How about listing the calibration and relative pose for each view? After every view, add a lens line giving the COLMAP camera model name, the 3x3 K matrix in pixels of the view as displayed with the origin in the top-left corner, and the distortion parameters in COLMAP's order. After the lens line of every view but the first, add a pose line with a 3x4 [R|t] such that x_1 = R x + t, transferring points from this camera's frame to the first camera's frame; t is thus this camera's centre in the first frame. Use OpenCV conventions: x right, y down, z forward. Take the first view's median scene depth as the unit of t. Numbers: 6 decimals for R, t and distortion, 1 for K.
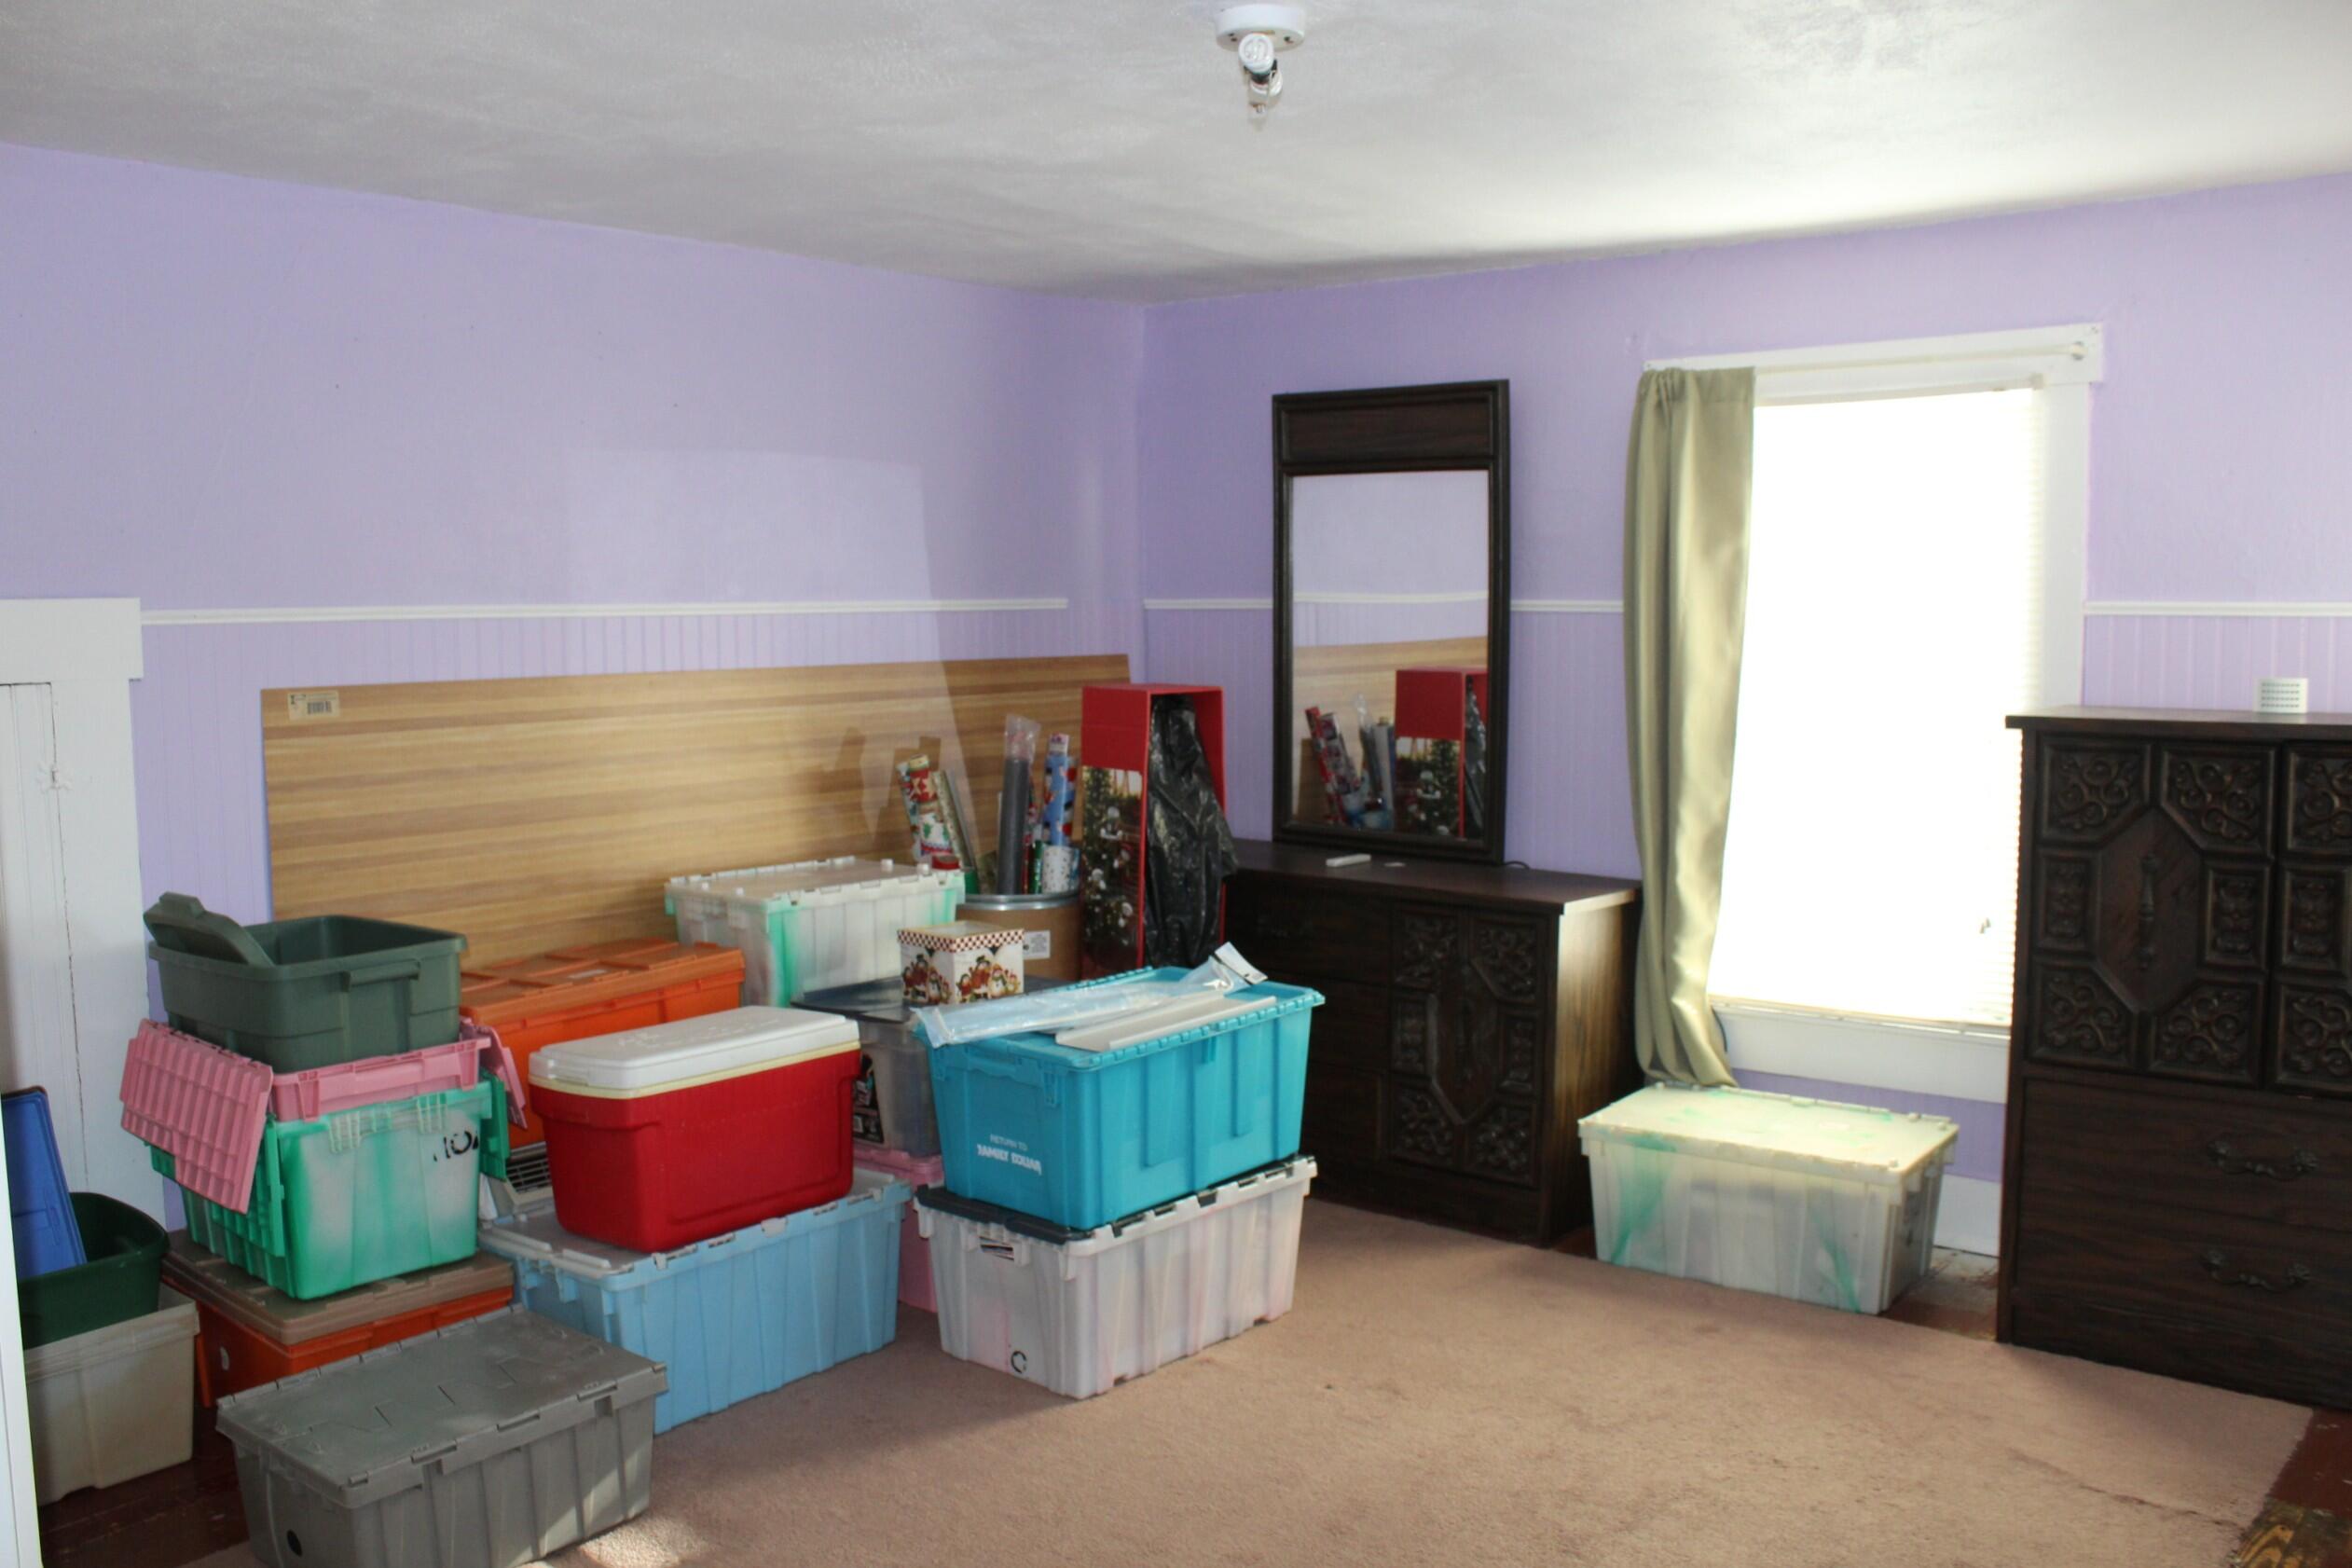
lens RADIAL K [[2008.6, 0, 1168.0], [0, 2008.6, 787.4], [0, 0, 1]] dist [-0.166594, 0.166621]
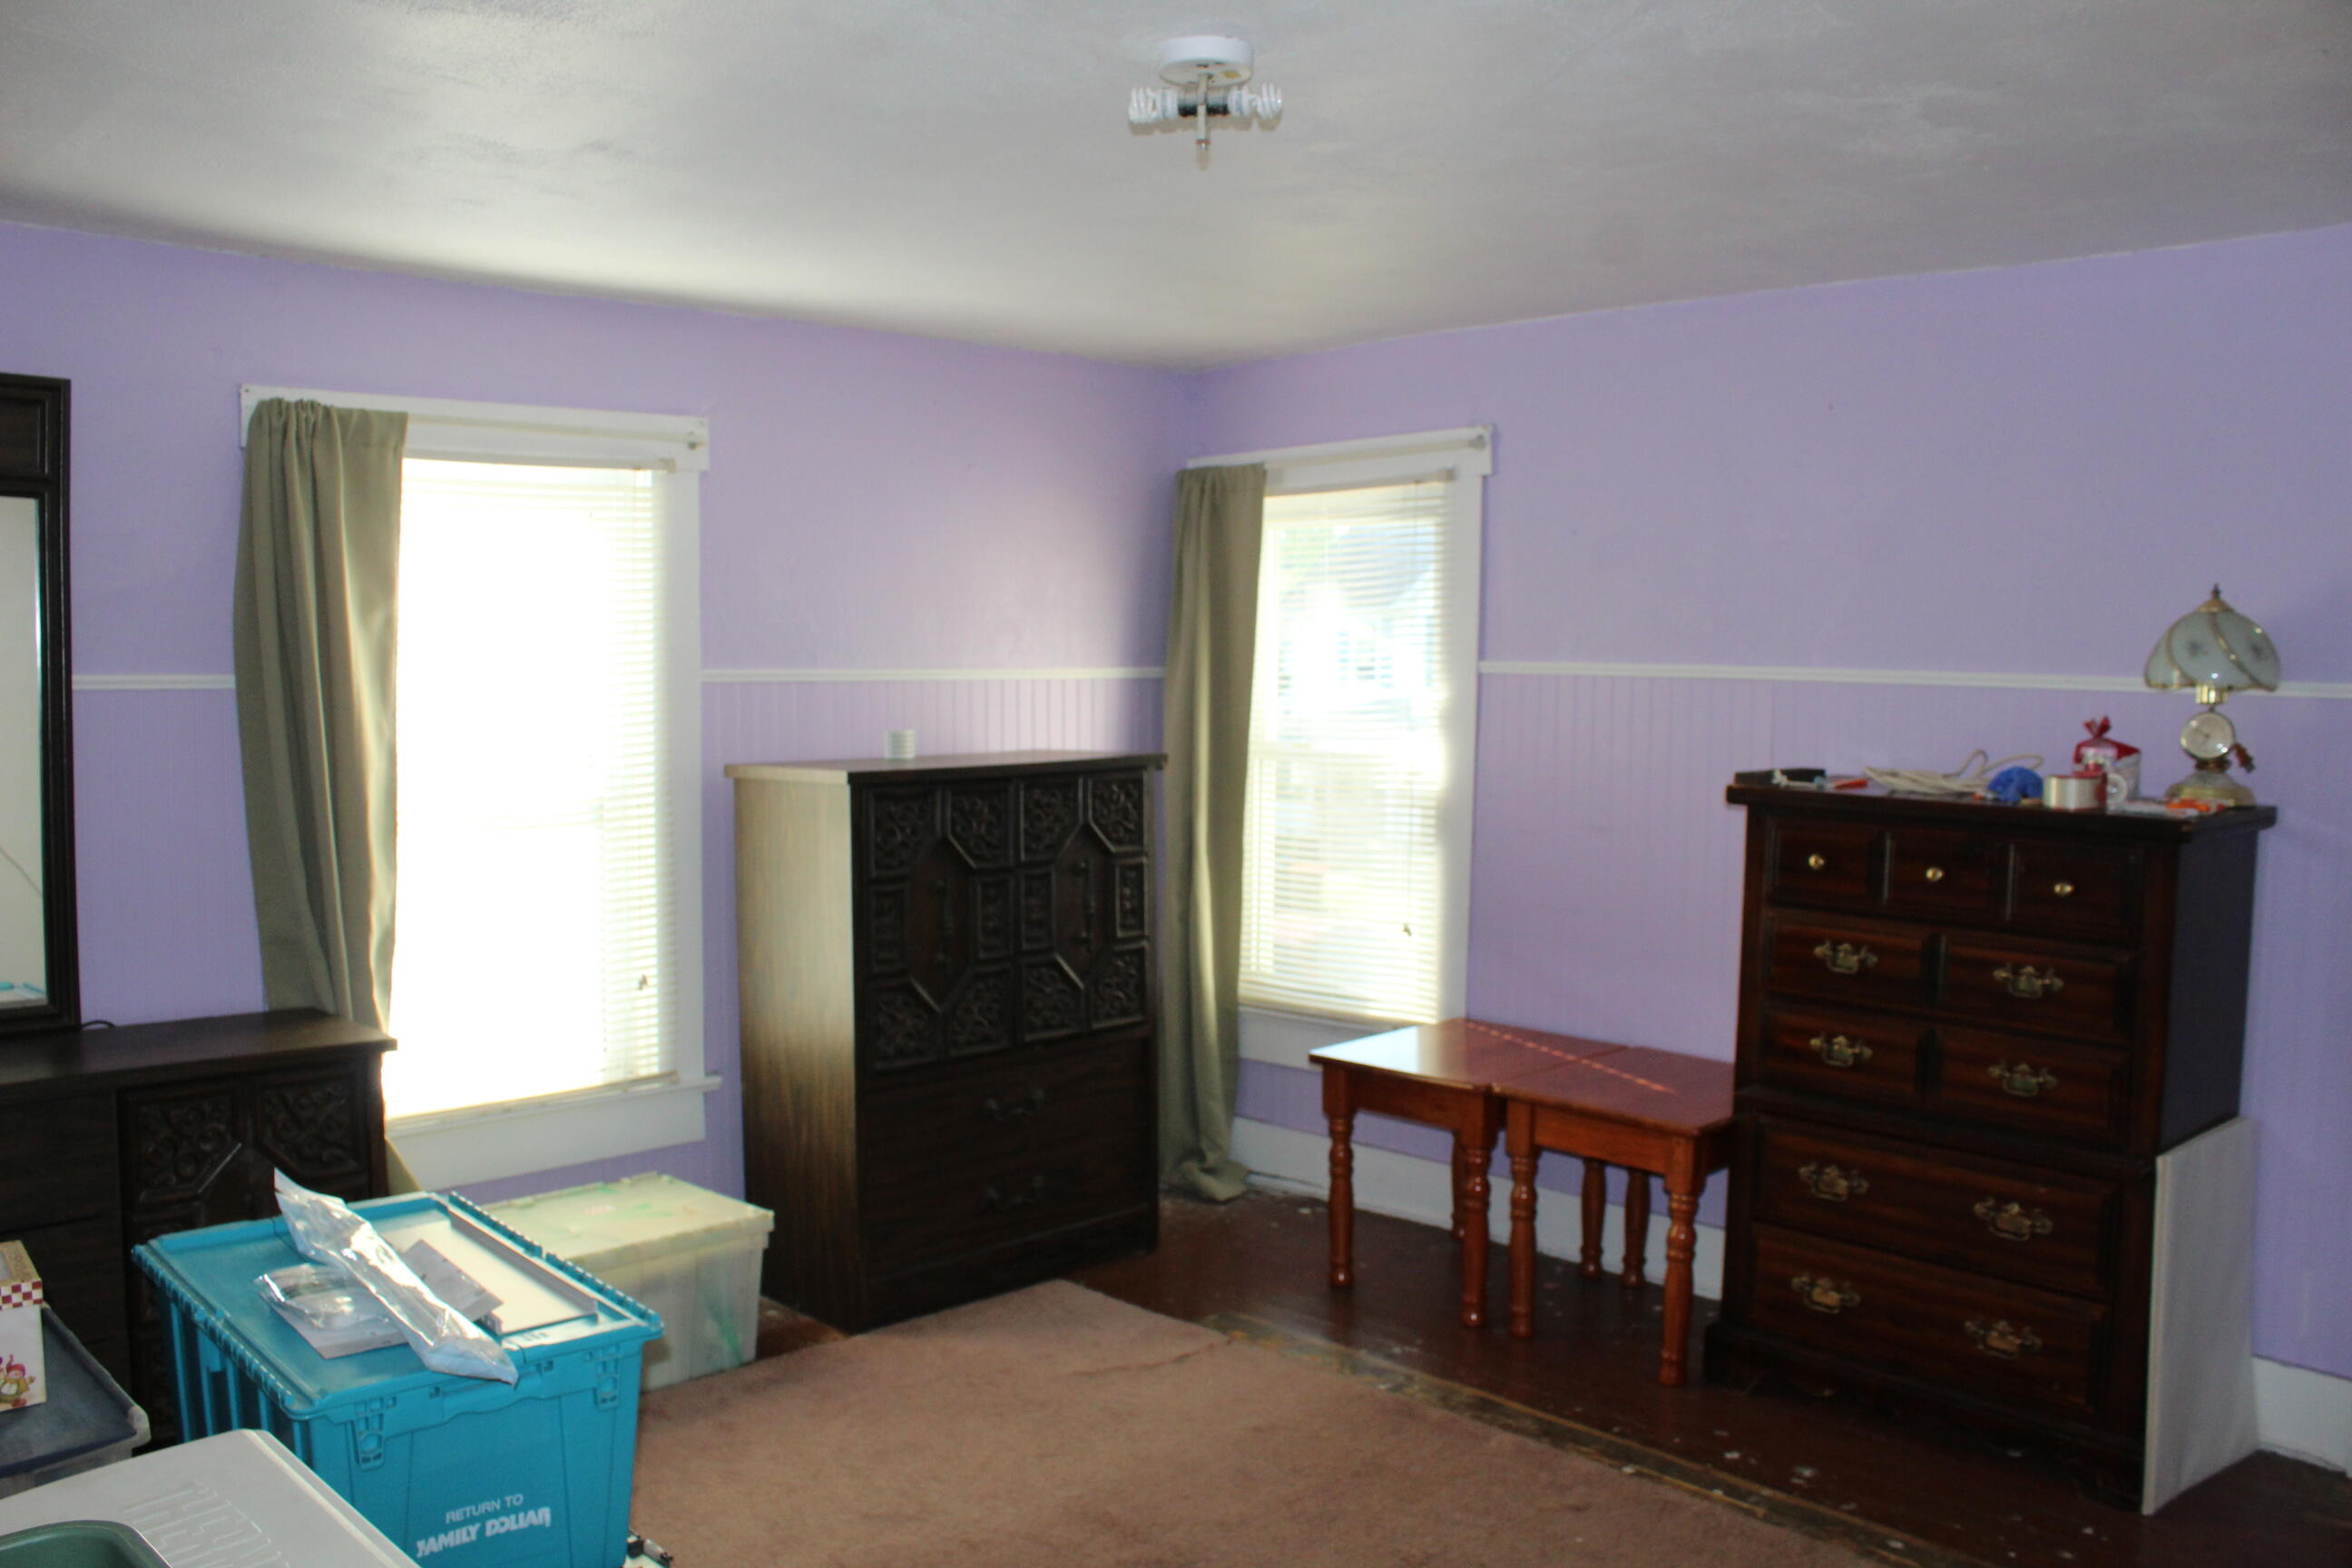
lens RADIAL K [[2008.6, 0, 1168.0], [0, 2008.6, 787.4], [0, 0, 1]] dist [-0.166594, 0.166621]
pose [[0.099425, -0.058885, 0.993301, -0.614004], [0.090305, 0.994662, 0.049926, -0.061993], [-0.990939, 0.084736, 0.104212, 0.628917]]
